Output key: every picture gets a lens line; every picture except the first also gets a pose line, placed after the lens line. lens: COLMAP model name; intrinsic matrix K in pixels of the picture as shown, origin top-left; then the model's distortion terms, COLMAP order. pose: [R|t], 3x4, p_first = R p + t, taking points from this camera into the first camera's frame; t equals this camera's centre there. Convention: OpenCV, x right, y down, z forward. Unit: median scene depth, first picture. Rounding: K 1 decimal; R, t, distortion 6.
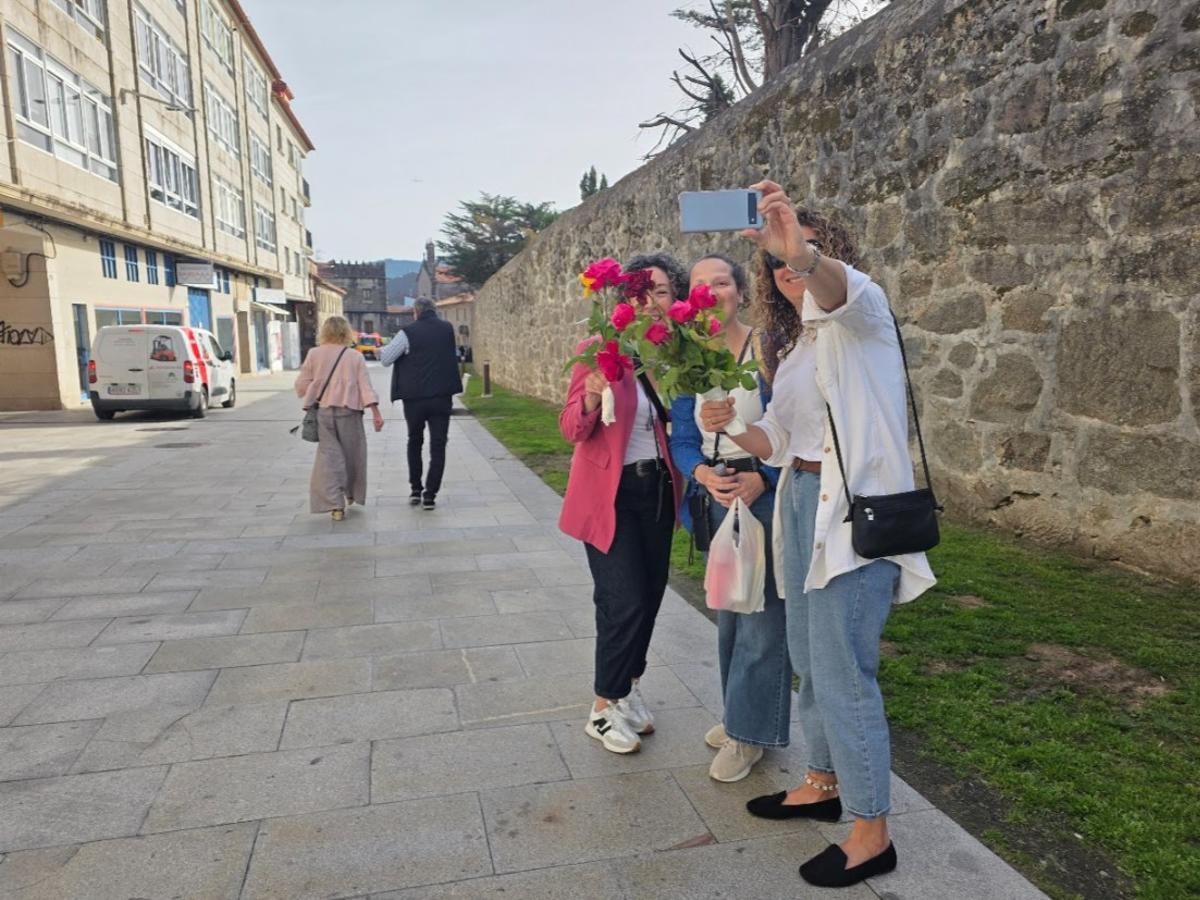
lens RADIAL K [[820.4, 0, 598.4], [0, 820.4, 465.5], [0, 0, 1]] dist [0.062308, -0.040120]
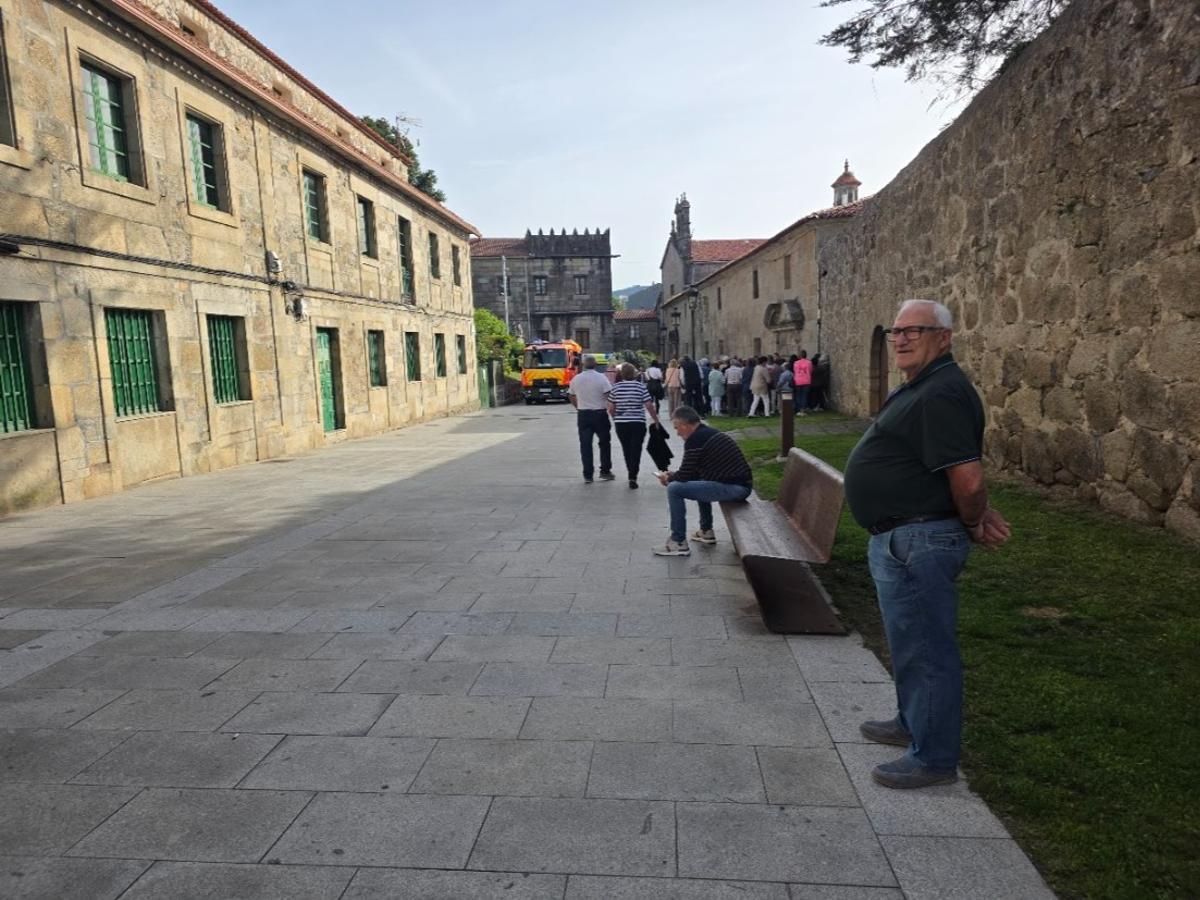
lens RADIAL K [[820.4, 0, 598.4], [0, 820.4, 465.5], [0, 0, 1]] dist [0.062308, -0.040120]
pose [[0.959121, 0.009785, -0.282826, -0.980976], [-0.016872, 0.999601, -0.022633, -0.627976], [0.282492, 0.026479, 0.958904, 4.407095]]
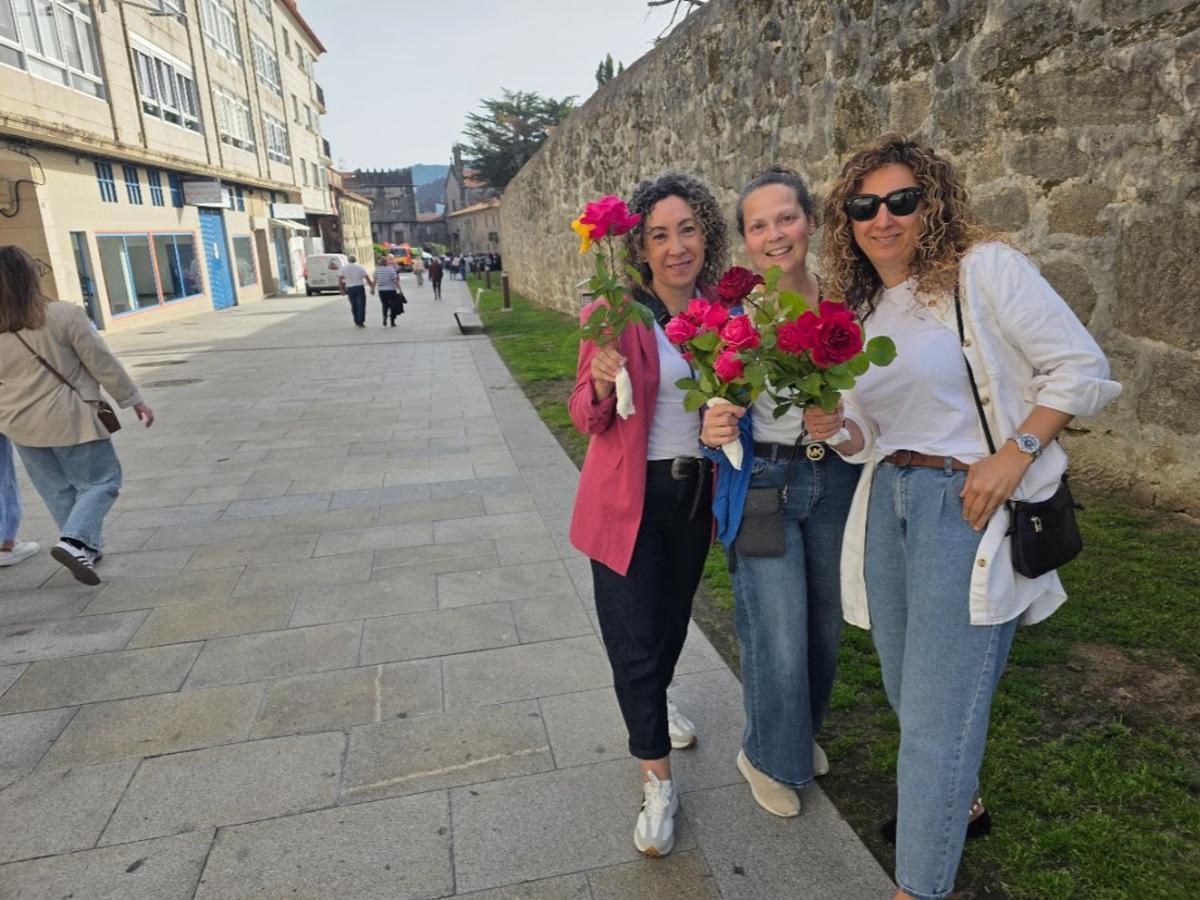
lens RADIAL K [[820.6, 0, 610.4], [0, 820.6, 451.8], [0, 0, 1]] dist [0.047964, -0.028756]
pose [[0.998694, -0.033892, -0.038223, 0.024054], [0.037537, 0.994372, 0.099070, -0.014784], [0.034650, -0.100375, 0.994346, 0.045263]]
